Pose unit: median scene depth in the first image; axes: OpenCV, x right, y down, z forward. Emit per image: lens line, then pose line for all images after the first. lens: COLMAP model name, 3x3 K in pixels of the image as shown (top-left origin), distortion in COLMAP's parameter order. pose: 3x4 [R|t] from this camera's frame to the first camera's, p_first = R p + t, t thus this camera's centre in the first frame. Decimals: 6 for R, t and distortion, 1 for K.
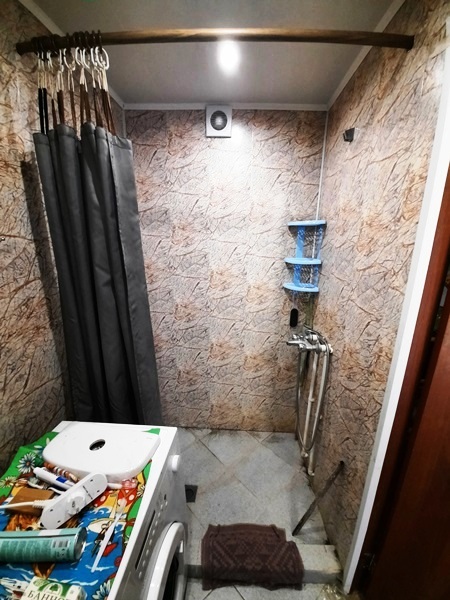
lens RADIAL K [[240.4, 0, 228.3], [0, 240.4, 301.9], [0, 0, 1]] dist [-0.018728, 0.000846]
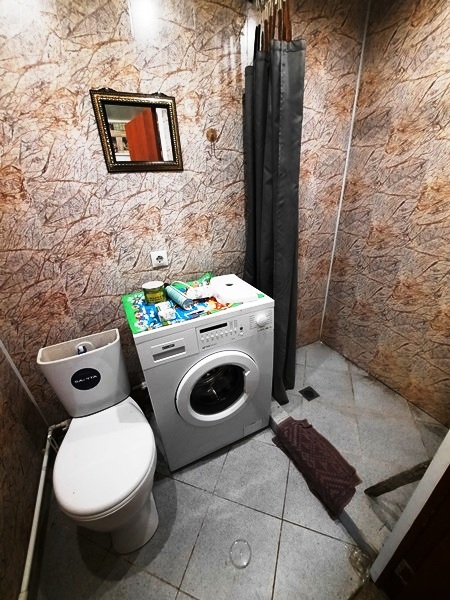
lens RADIAL K [[240.4, 0, 226.5], [0, 240.4, 299.2], [0, 0, 1]] dist [-0.018728, 0.000846]
pose [[0.473367, 0.347460, -0.809441, 0.513268], [-0.174303, 0.937694, 0.300580, 0.132286], [0.863448, -0.001197, 0.504437, 0.101450]]
